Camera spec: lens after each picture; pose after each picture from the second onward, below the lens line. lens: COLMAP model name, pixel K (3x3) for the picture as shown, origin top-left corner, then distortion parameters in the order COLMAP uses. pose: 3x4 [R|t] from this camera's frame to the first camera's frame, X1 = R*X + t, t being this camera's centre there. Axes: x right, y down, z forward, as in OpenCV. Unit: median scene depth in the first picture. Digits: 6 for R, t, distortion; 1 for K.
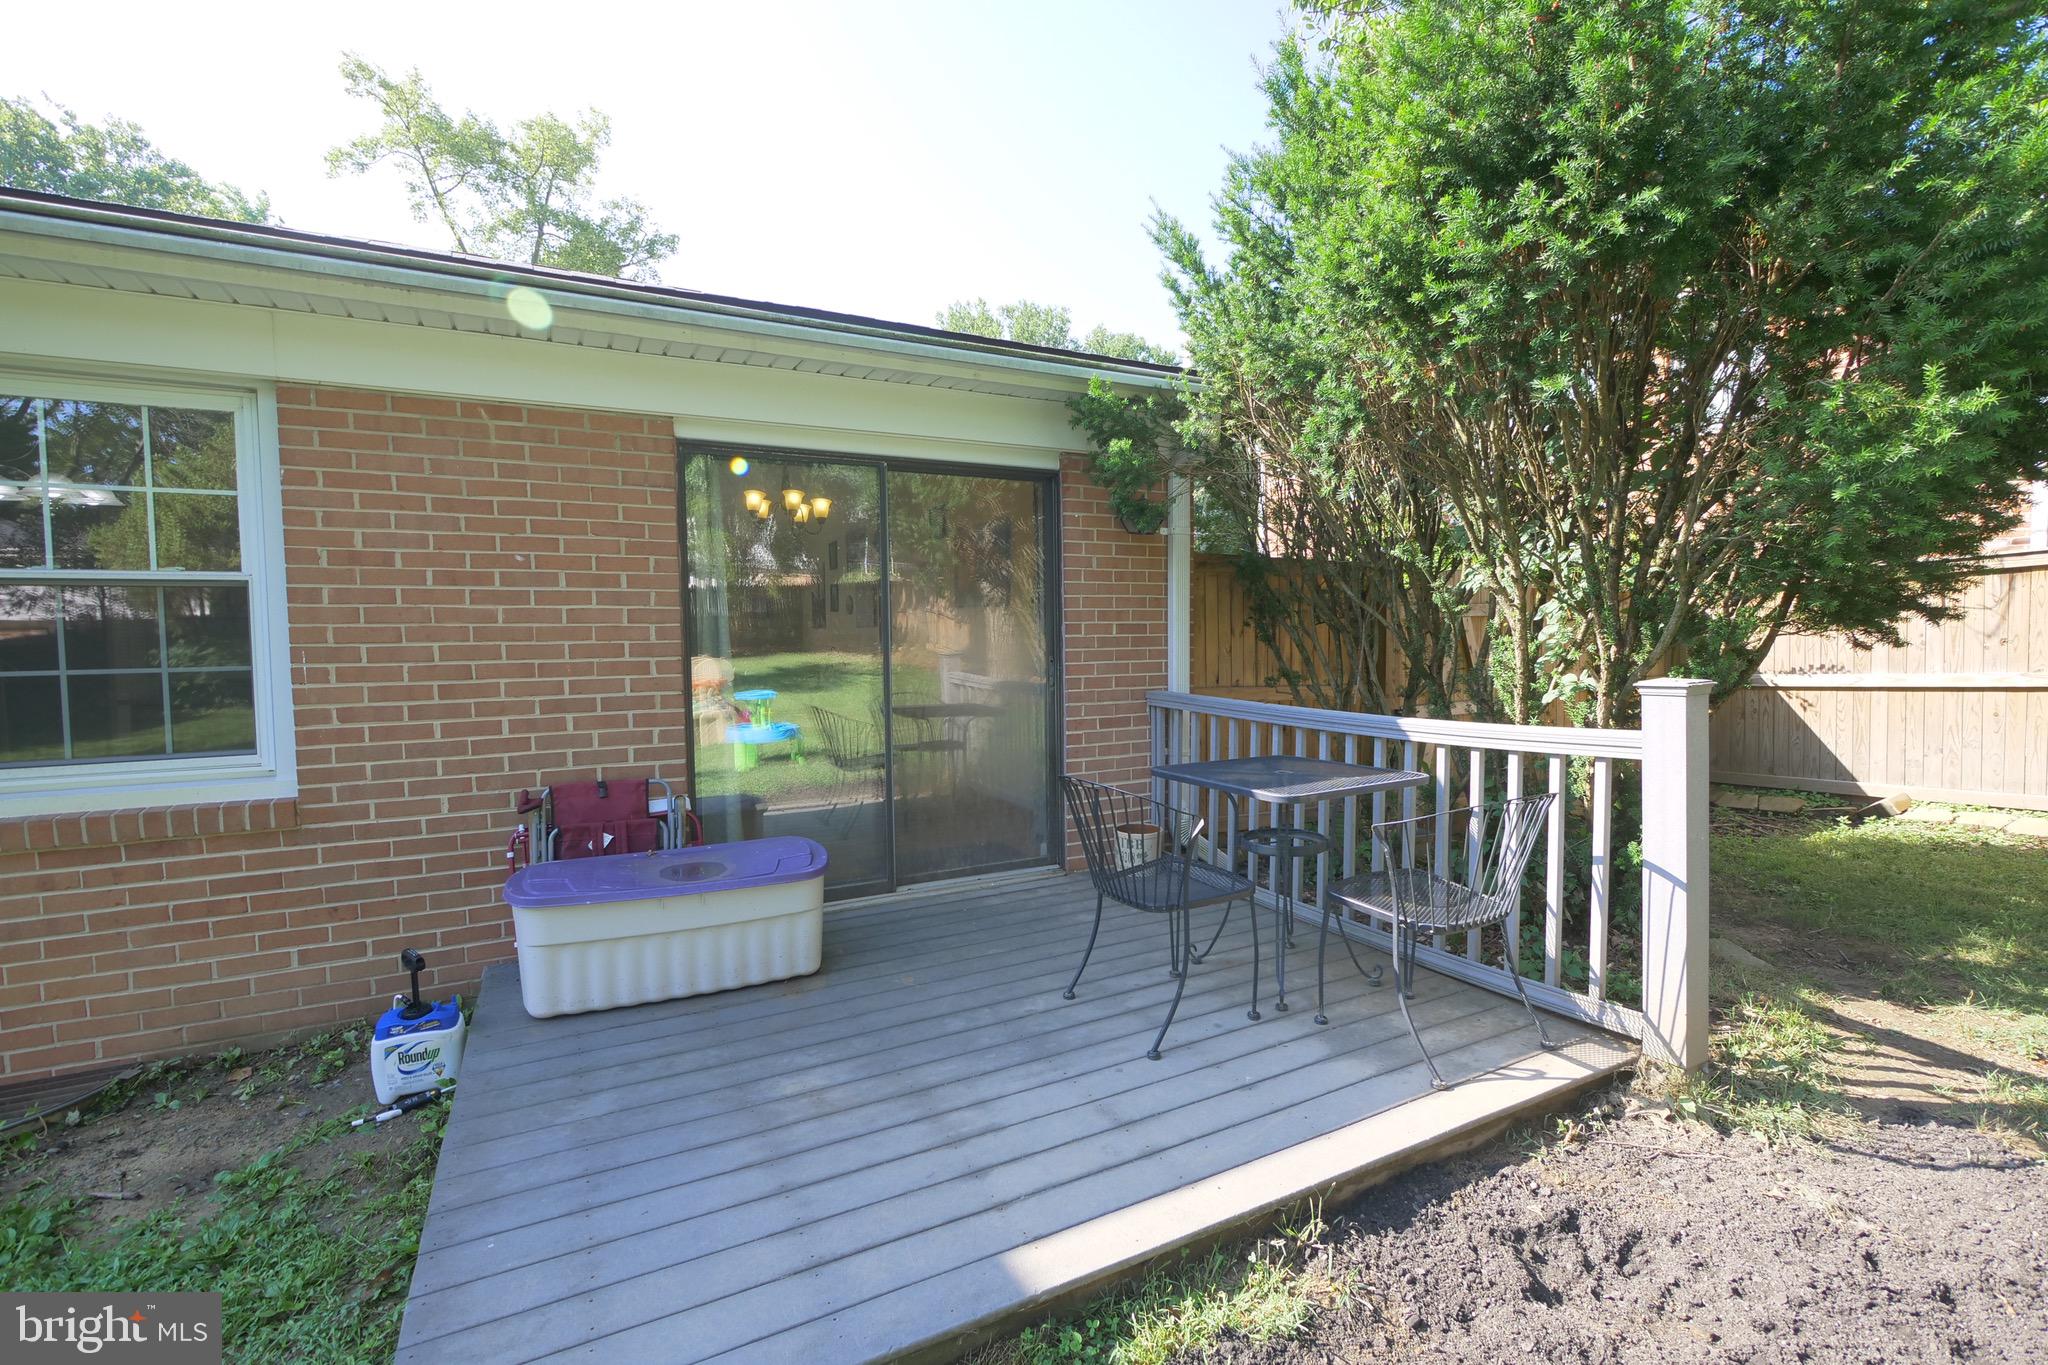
lens RADIAL K [[884.2, 0, 1015.3], [0, 884.2, 674.3], [0, 0, 1]] dist [-0.005617, -0.000063]
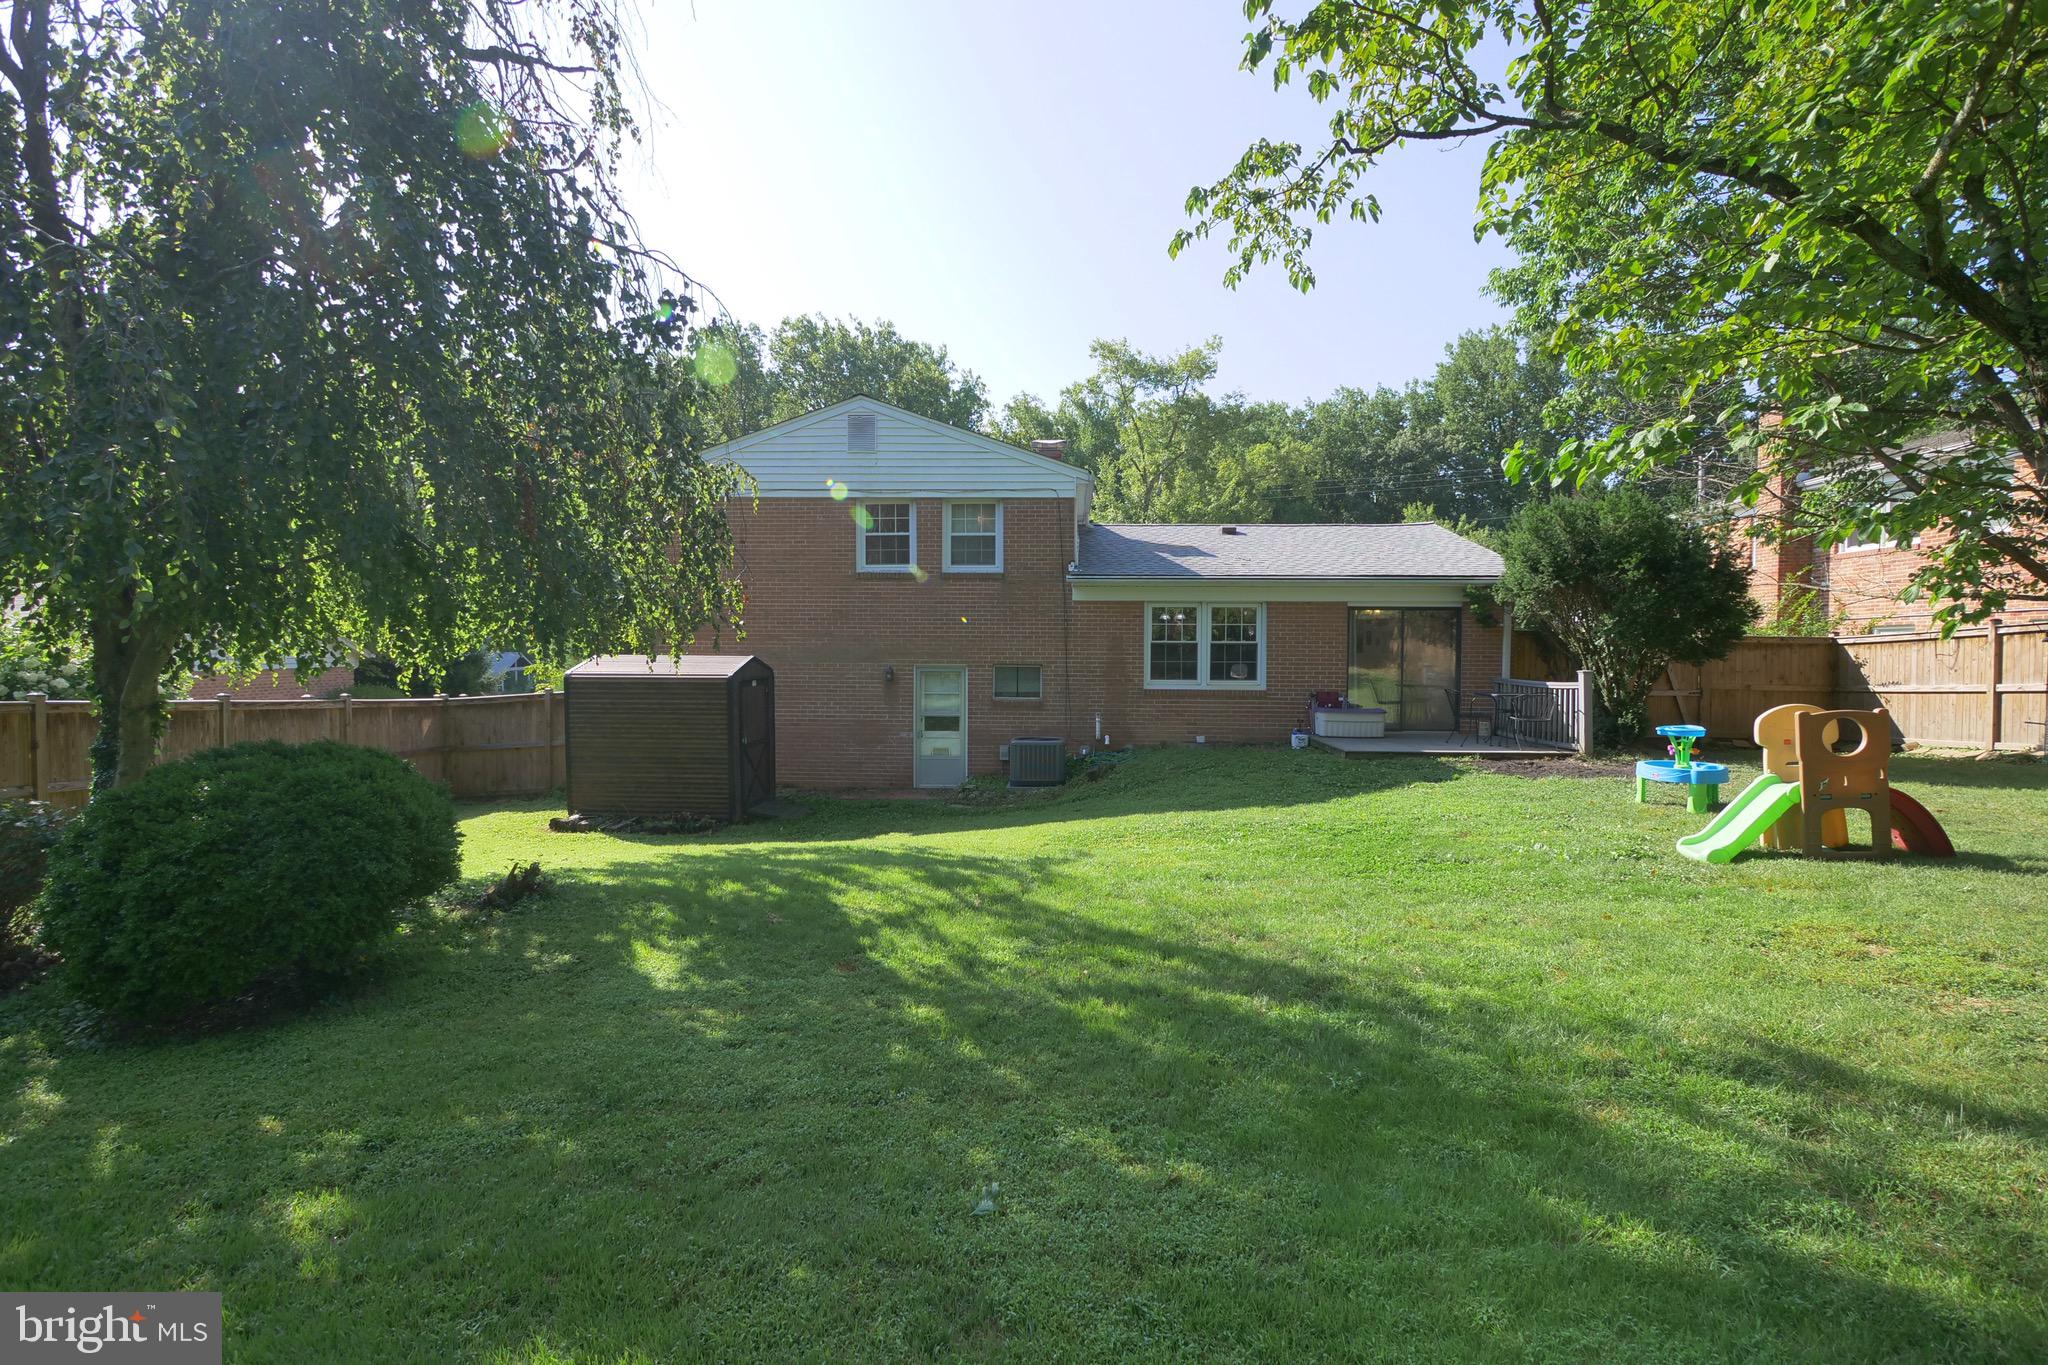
lens RADIAL K [[884.2, 0, 1015.3], [0, 884.2, 674.3], [0, 0, 1]] dist [-0.005617, -0.000063]
pose [[0.859998, 0.031778, -0.509307, 0.272274], [-0.039362, 0.999217, -0.004119, 0.083152], [0.508777, 0.023590, 0.860575, -2.372291]]
